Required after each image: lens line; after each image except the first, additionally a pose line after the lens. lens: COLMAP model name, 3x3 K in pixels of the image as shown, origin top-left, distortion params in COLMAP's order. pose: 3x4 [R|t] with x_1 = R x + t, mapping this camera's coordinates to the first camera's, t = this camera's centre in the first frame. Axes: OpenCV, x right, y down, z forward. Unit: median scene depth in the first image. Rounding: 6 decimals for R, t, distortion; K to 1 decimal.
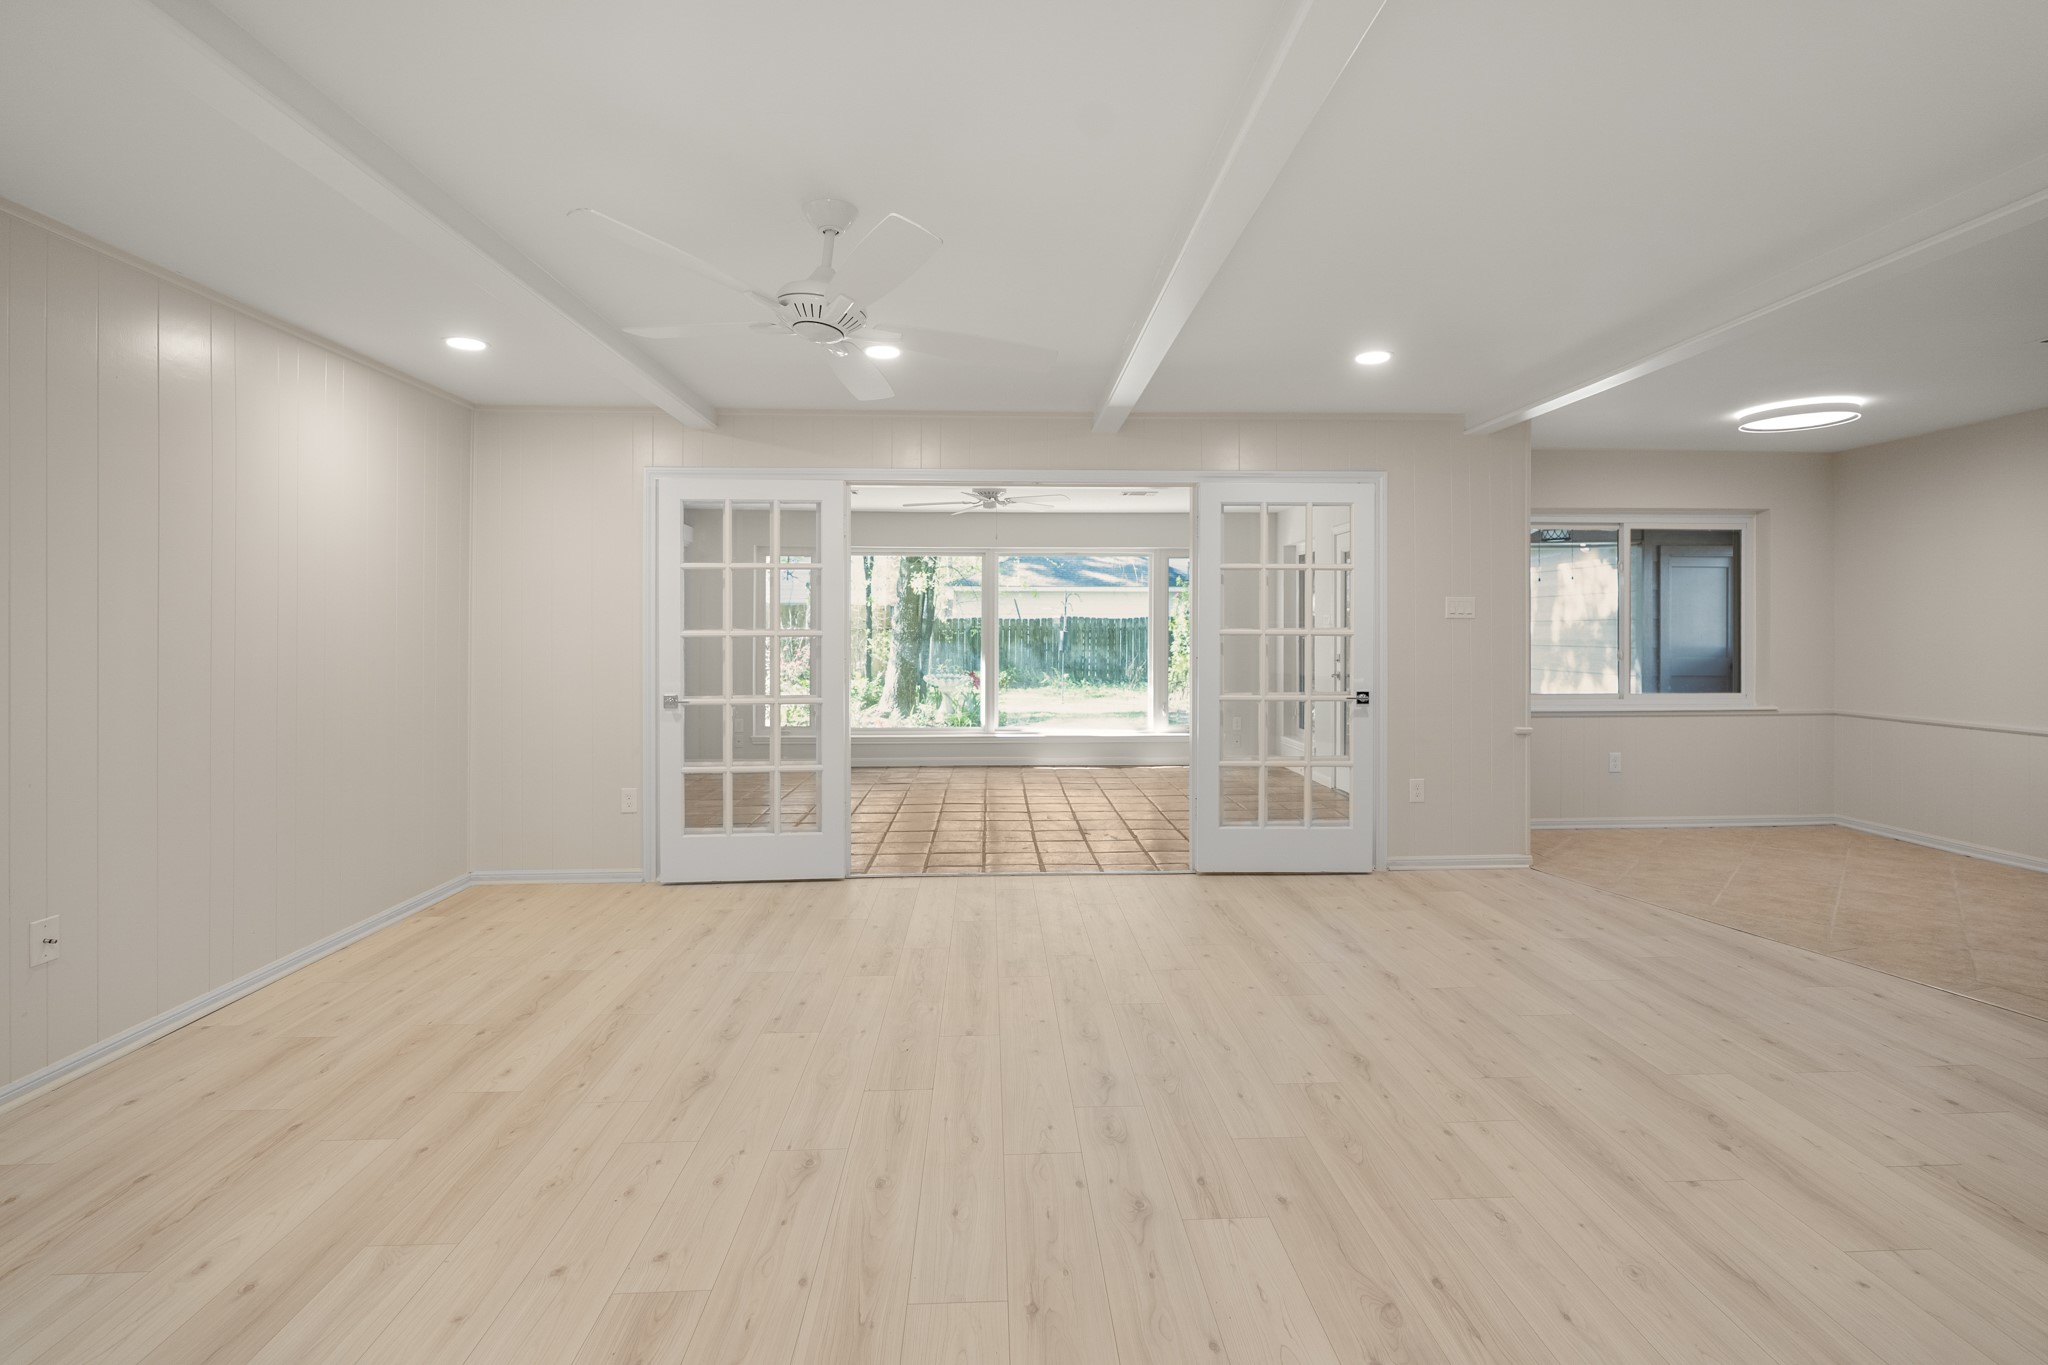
lens RADIAL K [[945.9, 0, 1030.9], [0, 945.9, 638.1], [0, 0, 1]] dist [-0.010168, 0.002256]
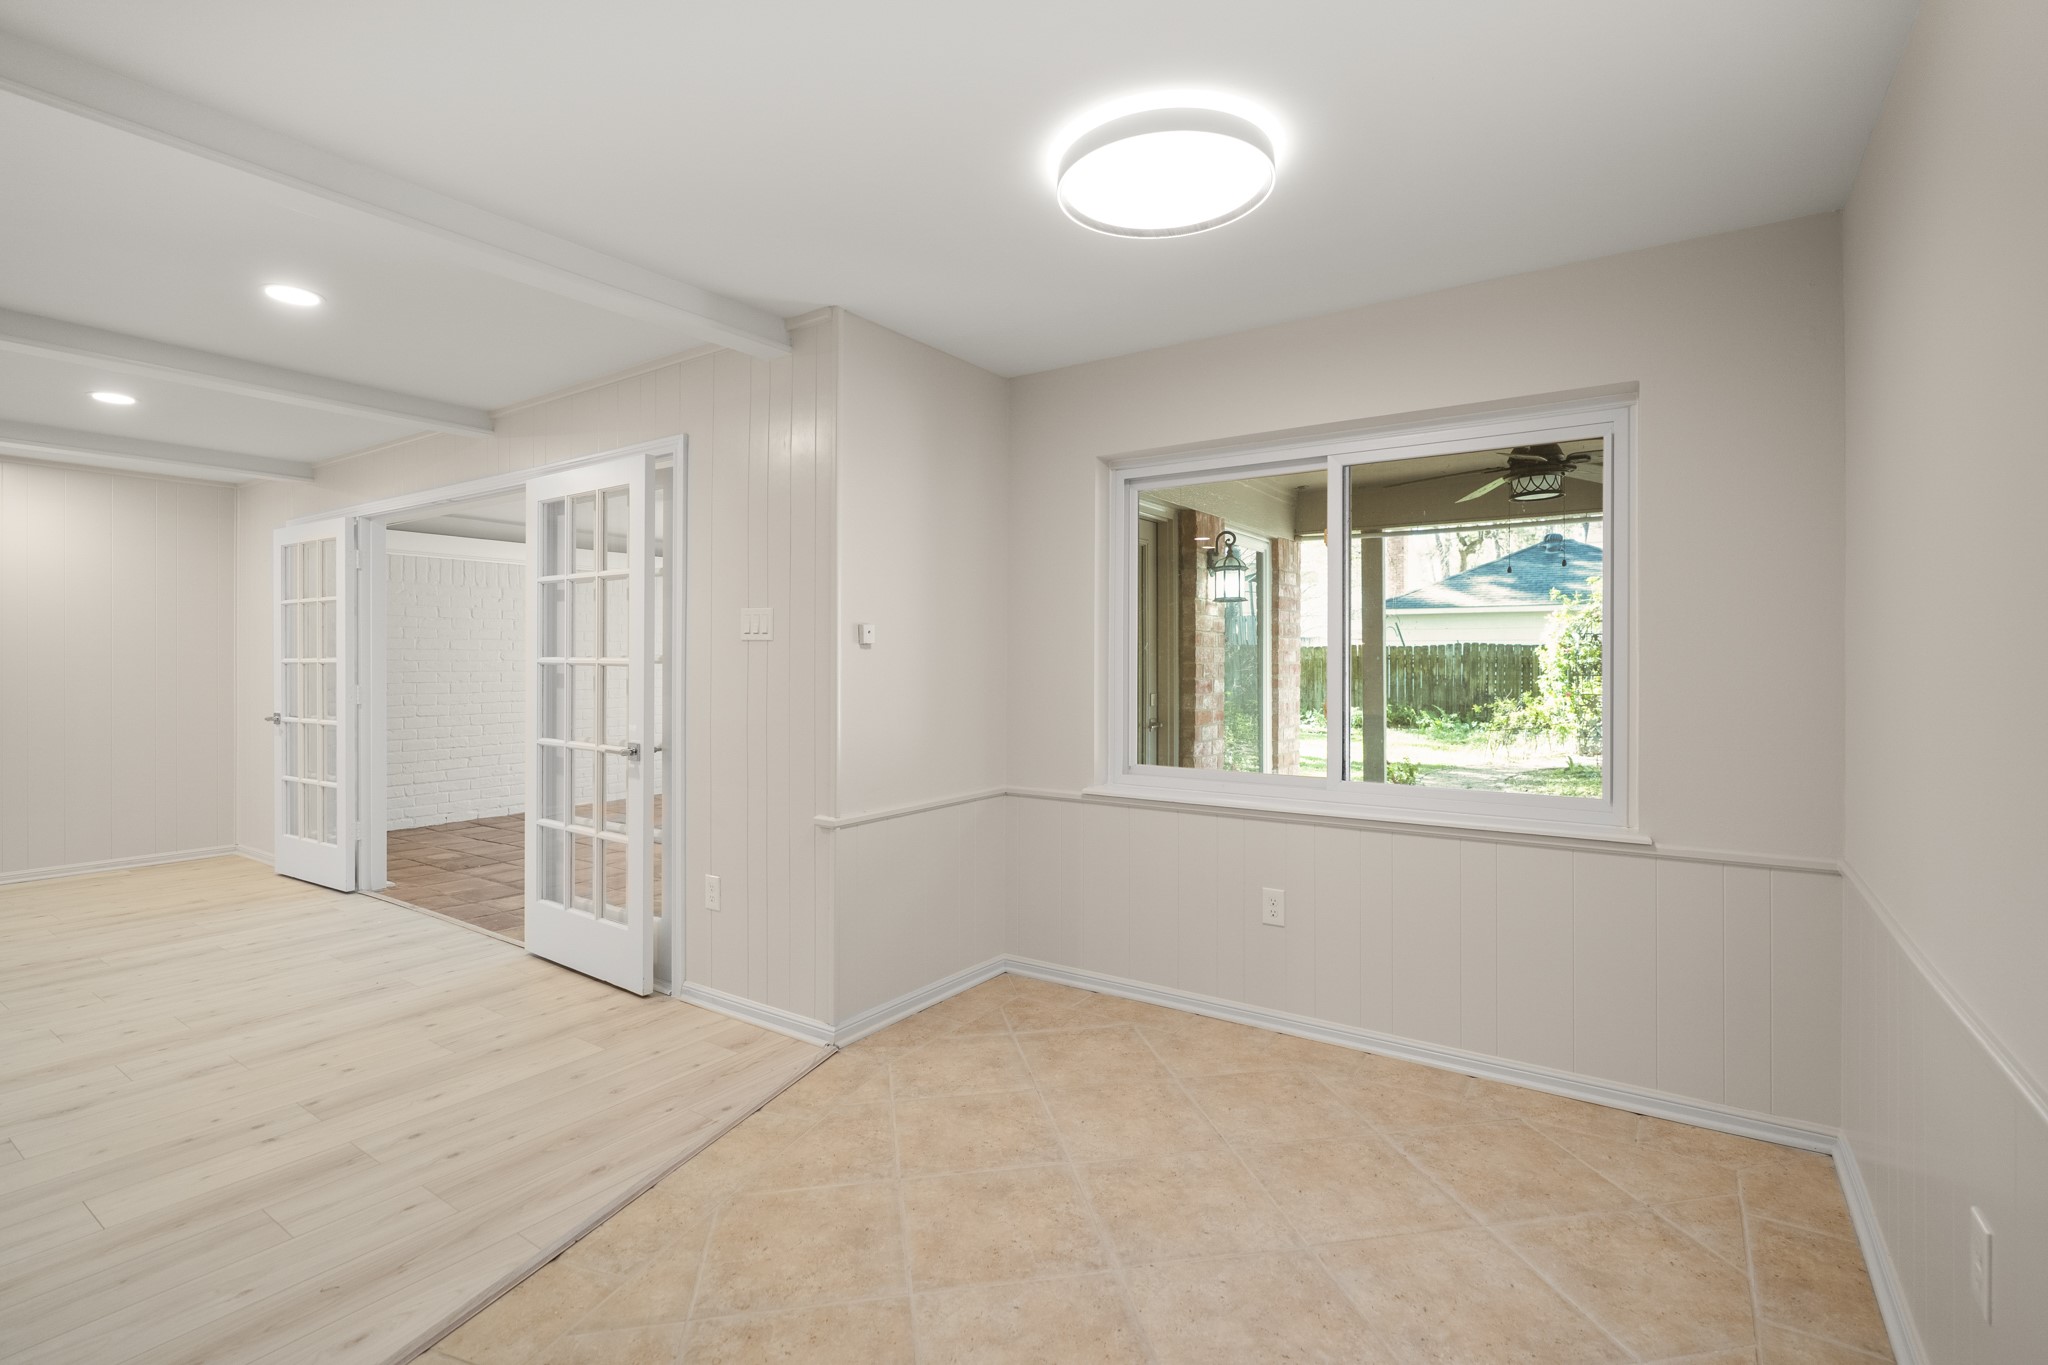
lens RADIAL K [[945.9, 0, 1023.3], [0, 945.9, 664.5], [0, 0, 1]] dist [-0.010168, 0.002256]
pose [[0.800222, 0.004664, -0.599686, 1.062496], [-0.006644, 0.999977, -0.001088, -0.004817], [0.599667, 0.004855, 0.800235, 0.625889]]
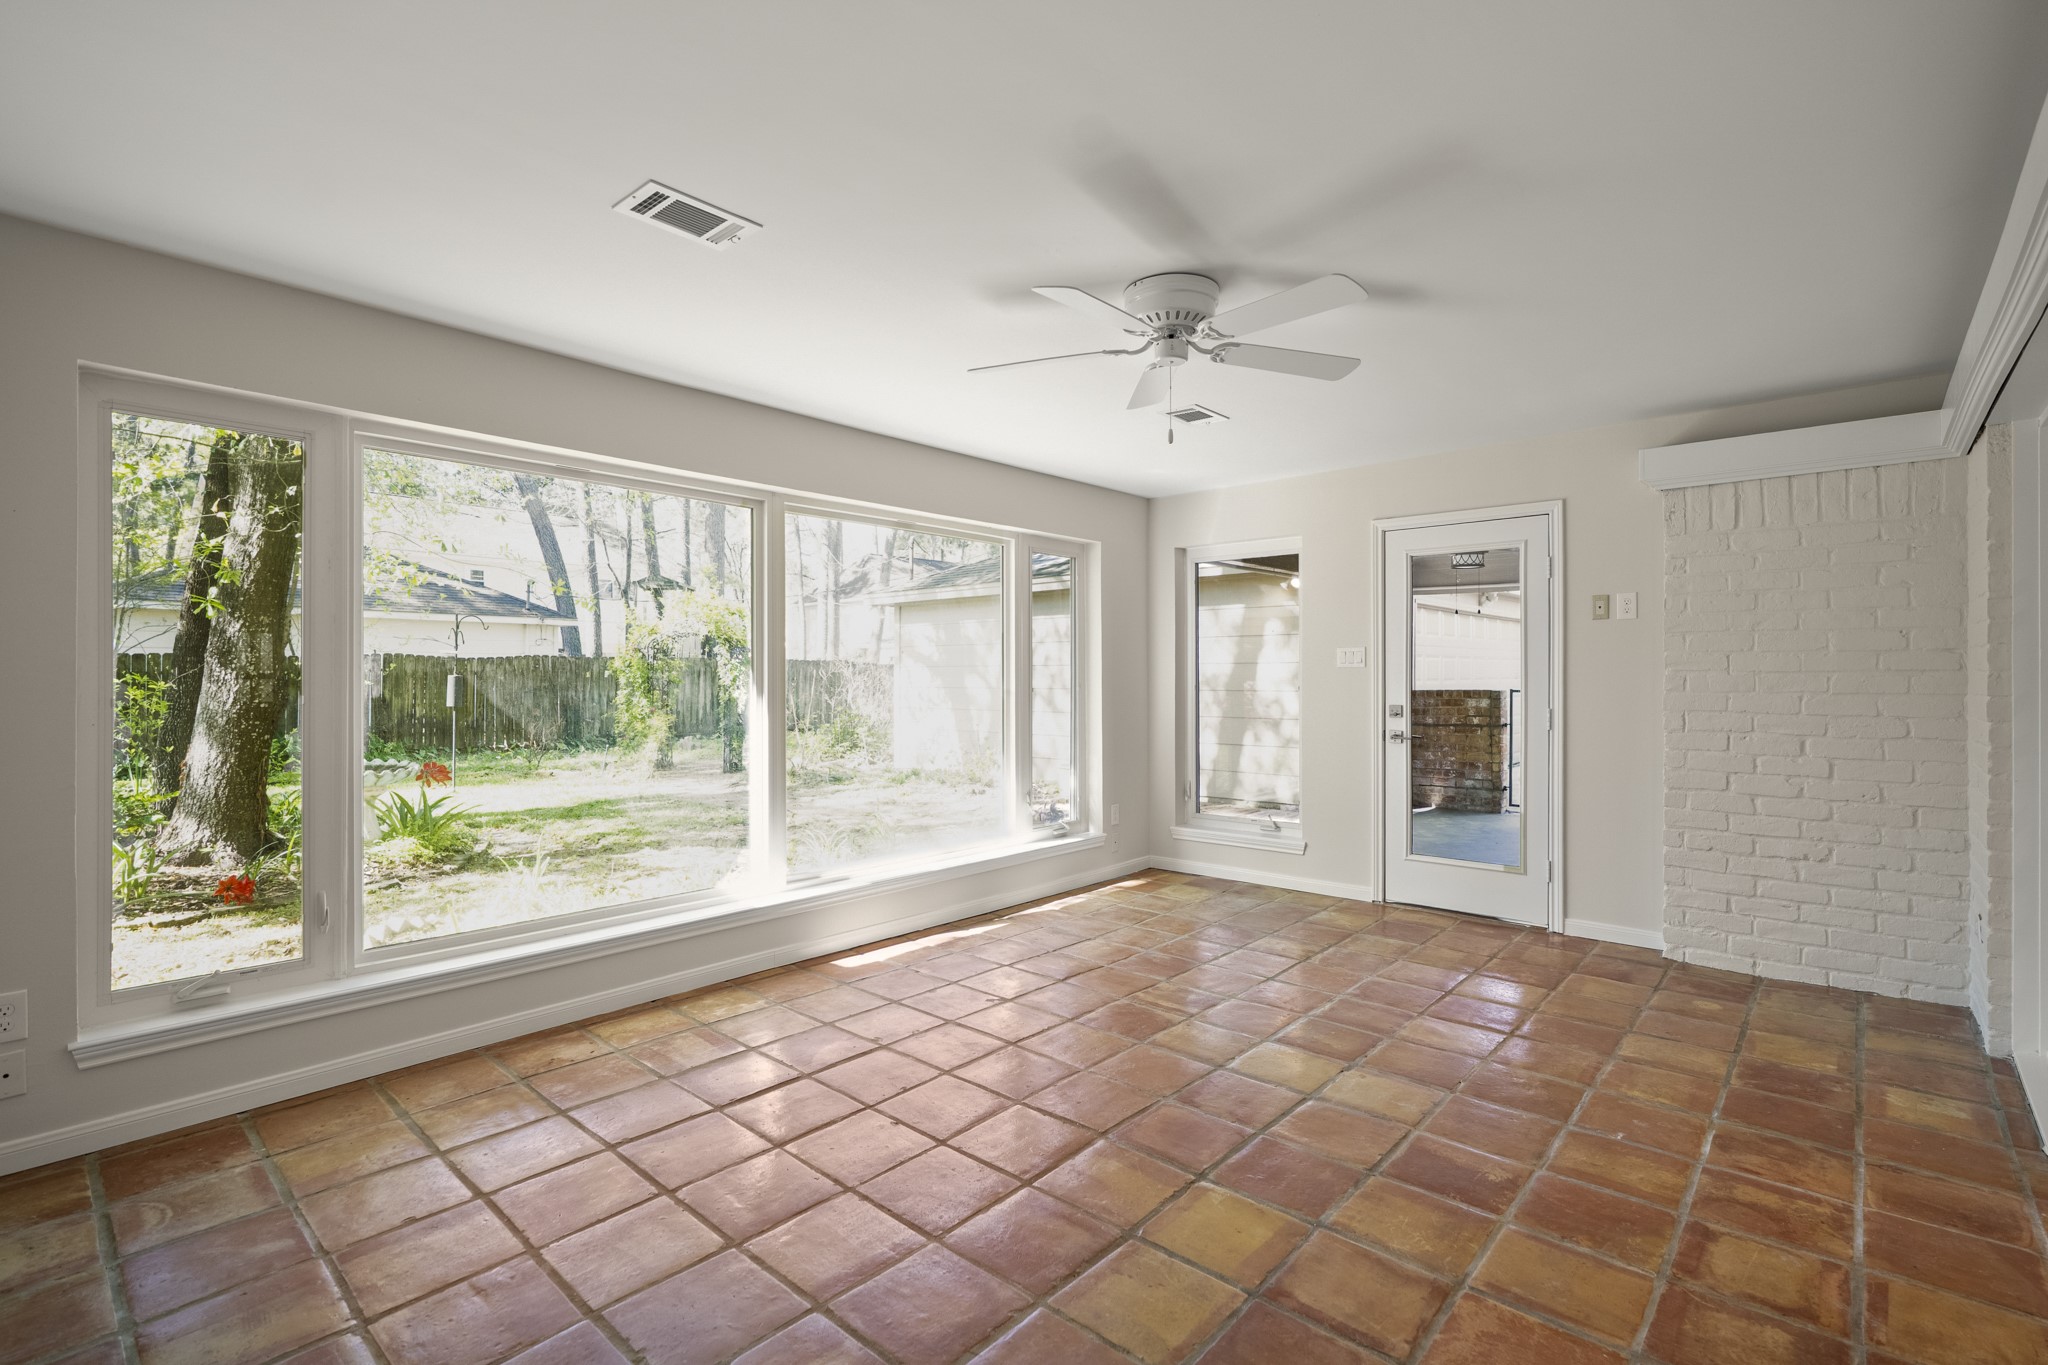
lens RADIAL K [[945.9, 0, 1024.4], [0, 945.9, 682.8], [0, 0, 1]] dist [-0.010168, 0.002256]
pose [[0.698593, -0.005196, 0.715500, -0.561726], [0.006826, 0.999977, 0.000598, -0.002234], [-0.715487, 0.004466, 0.698612, 1.149022]]
